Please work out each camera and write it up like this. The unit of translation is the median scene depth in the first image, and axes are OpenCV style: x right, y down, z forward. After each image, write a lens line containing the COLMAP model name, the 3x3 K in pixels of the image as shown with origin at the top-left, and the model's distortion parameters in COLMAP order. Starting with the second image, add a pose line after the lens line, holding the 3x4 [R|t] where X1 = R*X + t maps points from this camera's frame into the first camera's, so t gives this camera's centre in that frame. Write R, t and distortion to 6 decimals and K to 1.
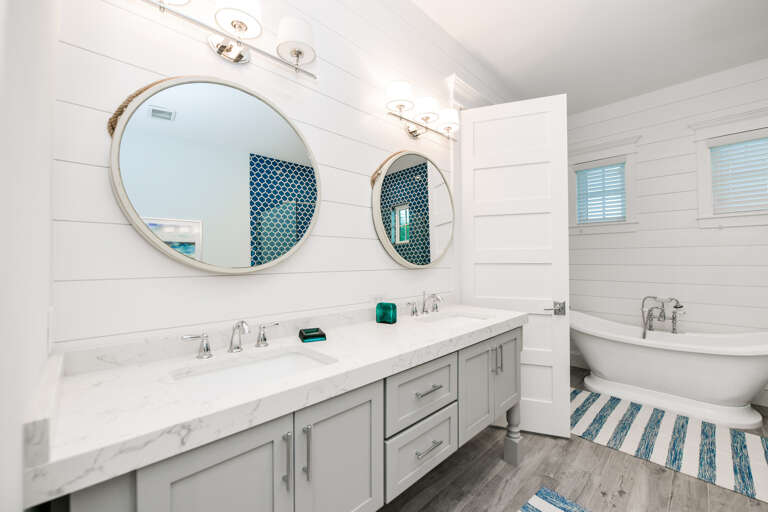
lens RADIAL K [[308.2, 0, 392.0], [0, 308.2, 255.8], [0, 0, 1]] dist [-0.012886, -0.000201]
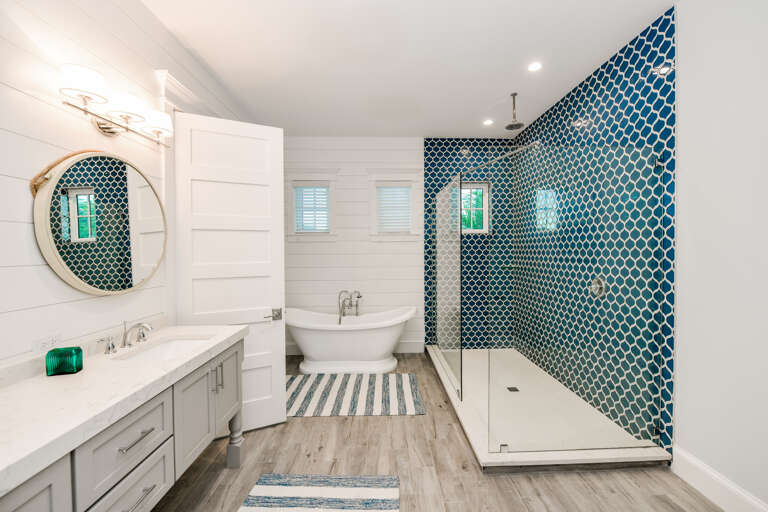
lens RADIAL K [[308.2, 0, 390.2], [0, 308.2, 258.3], [0, 0, 1]] dist [-0.012886, -0.000201]
pose [[0.675767, -0.014089, 0.736981, -0.018117], [-0.010623, 0.999527, 0.028848, -0.083149], [-0.737039, -0.027323, 0.675298, -0.098739]]
